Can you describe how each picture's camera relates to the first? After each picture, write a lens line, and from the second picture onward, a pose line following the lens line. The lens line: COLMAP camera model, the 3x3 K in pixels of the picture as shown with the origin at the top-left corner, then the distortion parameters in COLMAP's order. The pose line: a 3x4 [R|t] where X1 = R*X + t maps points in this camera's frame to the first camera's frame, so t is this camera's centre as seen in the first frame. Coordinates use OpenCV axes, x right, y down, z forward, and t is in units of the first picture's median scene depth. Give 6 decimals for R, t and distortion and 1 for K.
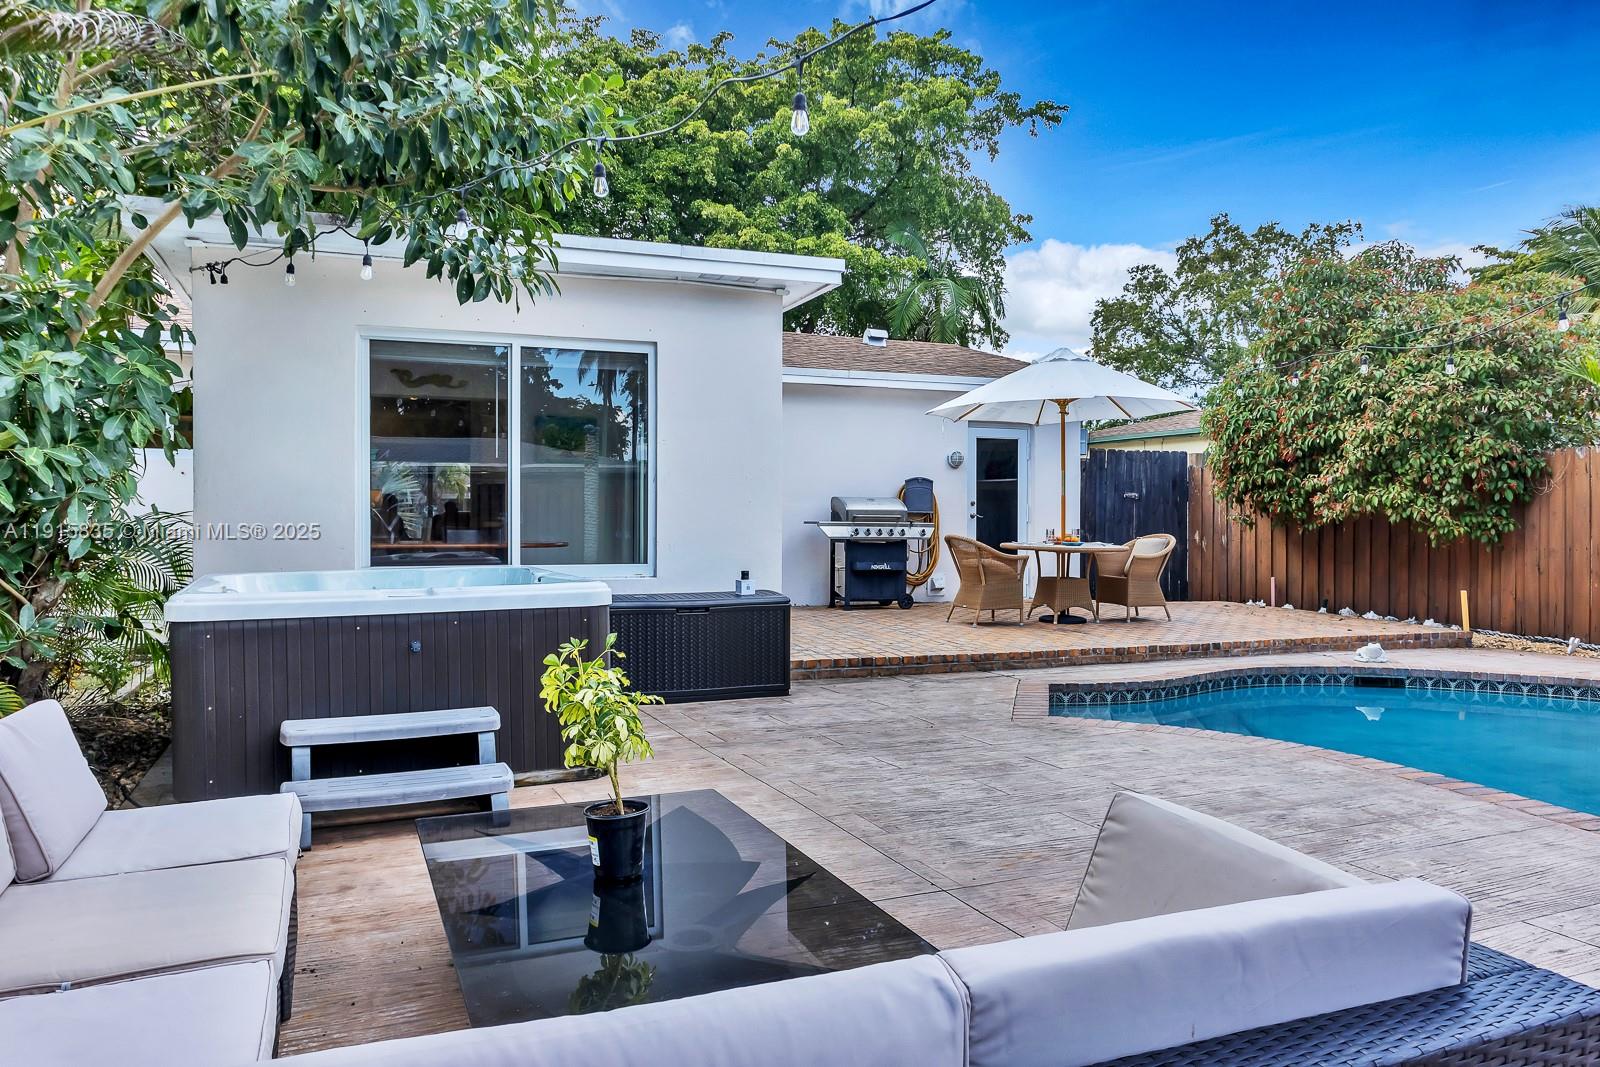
lens RADIAL K [[1132.0, 0, 794.5], [0, 1132.0, 536.8], [0, 0, 1]] dist [-0.001838, 0.006540]
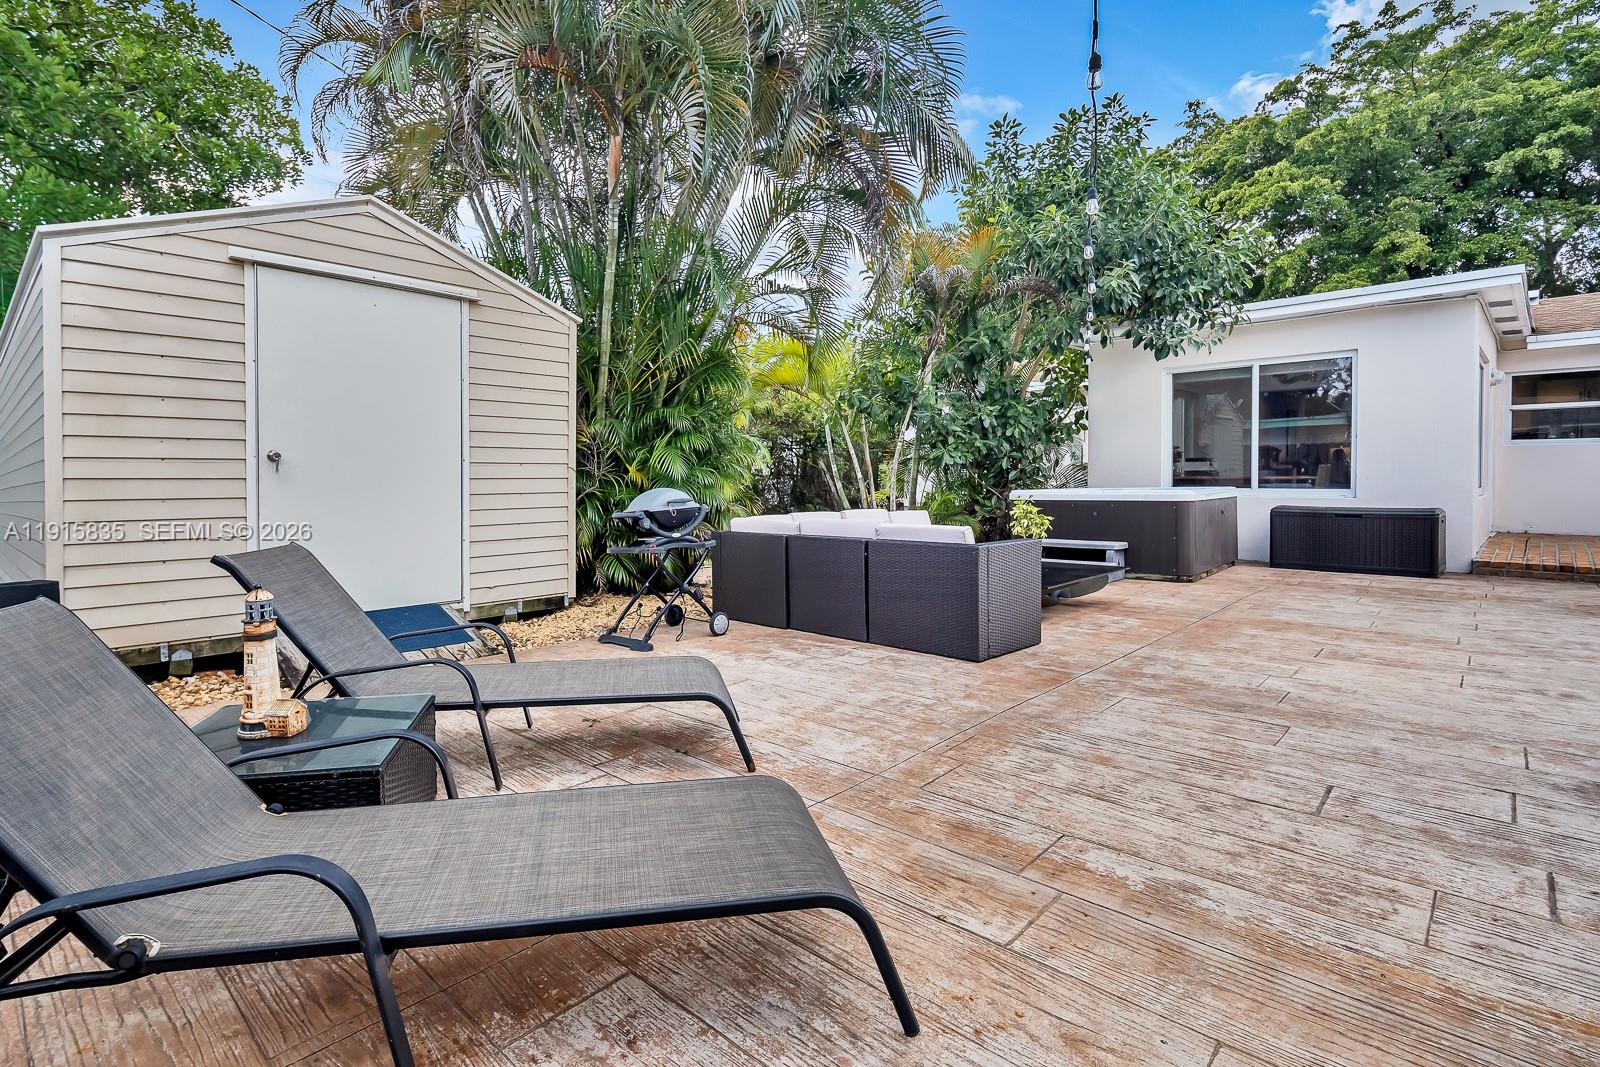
lens RADIAL K [[778.6, 0, 739.2], [0, 778.6, 501.3], [0, 0, 1]] dist [0.006125, -0.002306]
pose [[0.388745, 0.025662, -0.920988, 0.625885], [-0.005892, 0.999661, 0.025367, 0.021379], [0.921326, -0.004435, 0.388765, -0.244412]]
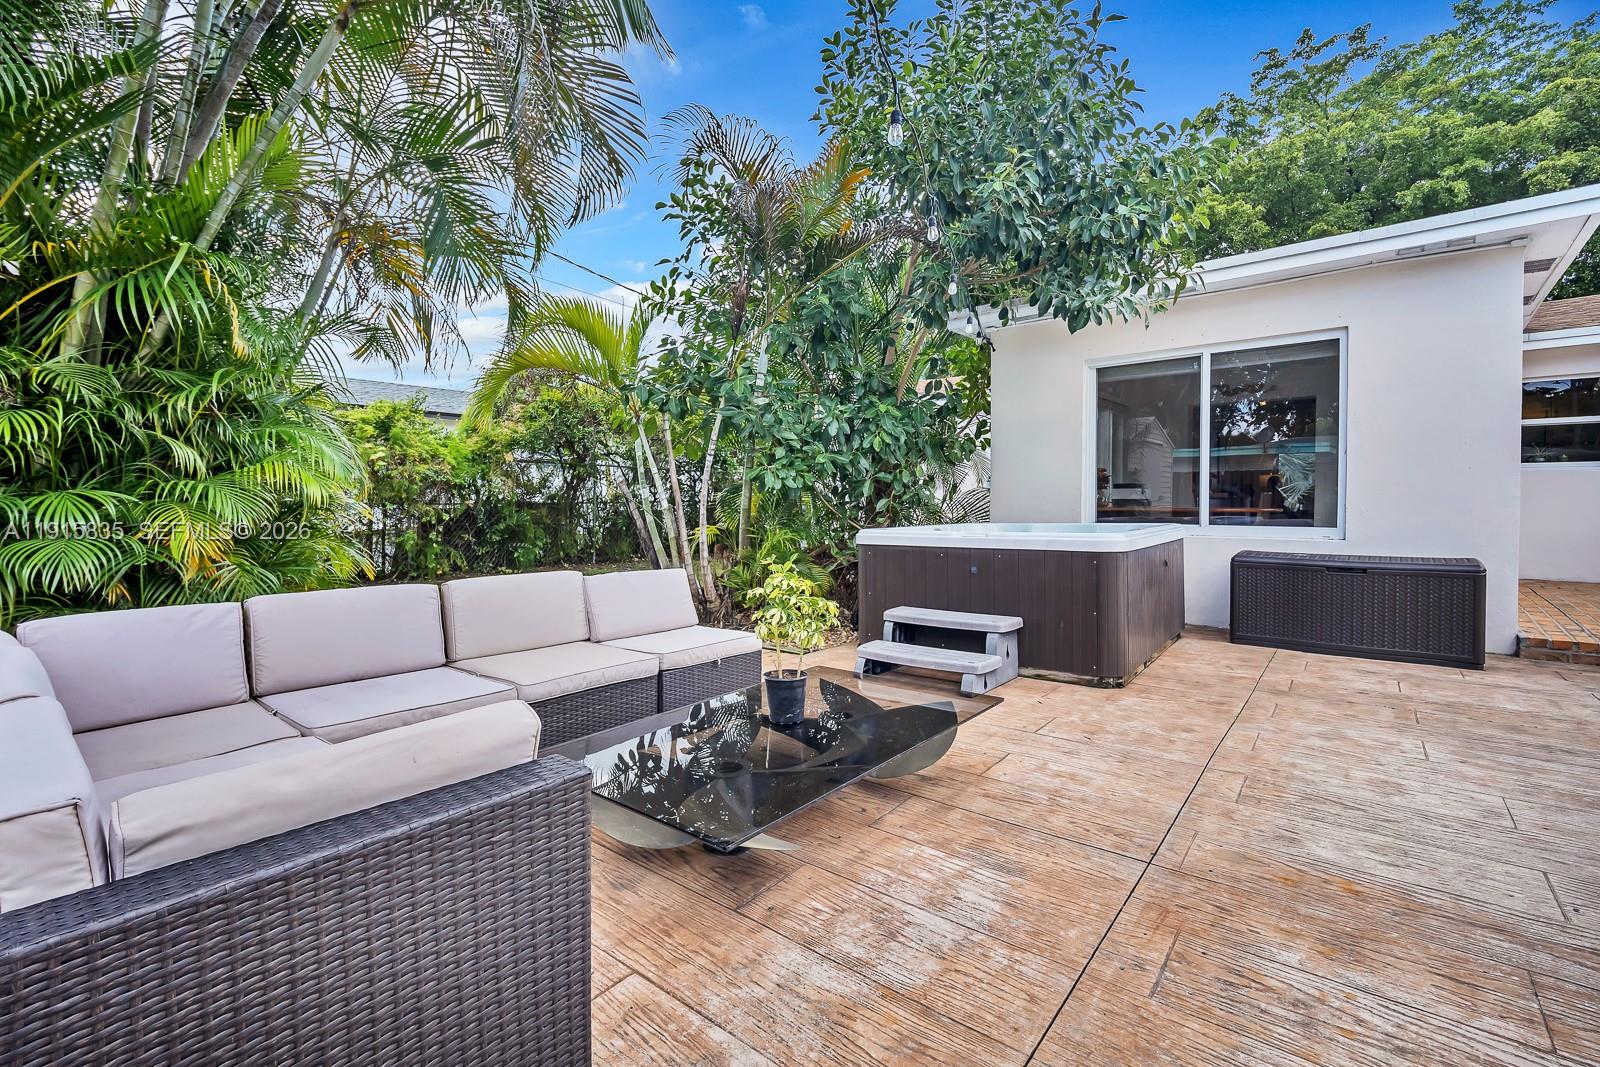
lens RADIAL K [[696.2, 0, 797.7], [0, 696.2, 522.4], [0, 0, 1]] dist [-0.004127, -0.000415]
pose [[0.473183, 0.025409, -0.880598, 0.255494], [-0.009947, 0.999674, 0.023500, 0.009125], [0.880908, -0.002361, 0.473281, 0.240736]]
